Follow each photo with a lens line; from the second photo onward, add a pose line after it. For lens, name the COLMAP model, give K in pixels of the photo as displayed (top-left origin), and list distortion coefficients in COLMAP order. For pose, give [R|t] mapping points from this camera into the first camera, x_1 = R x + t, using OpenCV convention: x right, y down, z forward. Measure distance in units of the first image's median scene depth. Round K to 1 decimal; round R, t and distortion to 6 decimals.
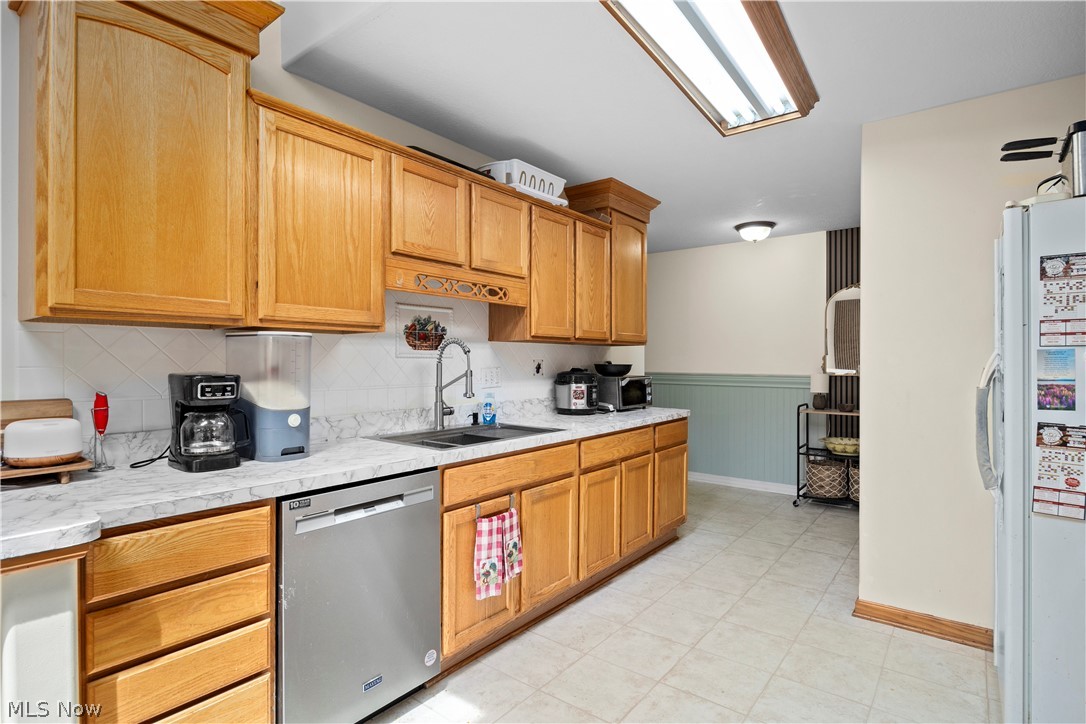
lens RADIAL K [[545.1, 0, 543.0], [0, 545.1, 362.0], [0, 0, 1]] dist [0.001845, 0.000142]
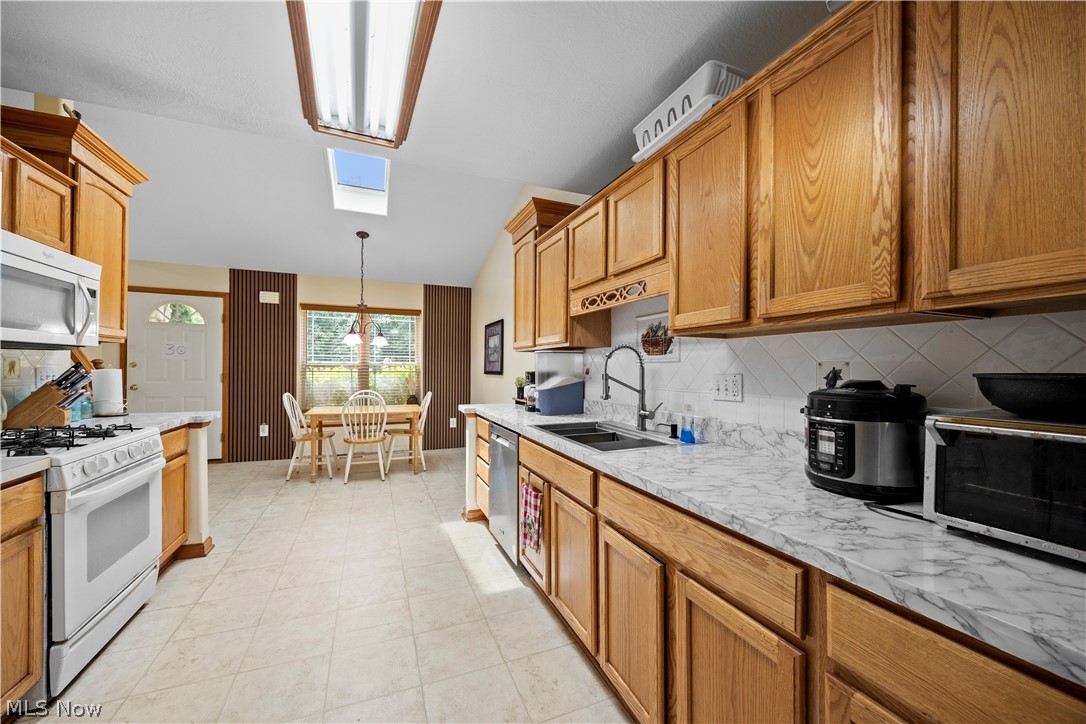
lens RADIAL K [[425.4, 0, 548.4], [0, 425.4, 366.7], [0, 0, 1]] dist [-0.000500, -0.000090]
pose [[-0.476414, -0.001991, -0.879219, 0.605149], [-0.002959, 0.999995, -0.000661, 0.001474], [0.879216, 0.002286, -0.476418, 1.209566]]
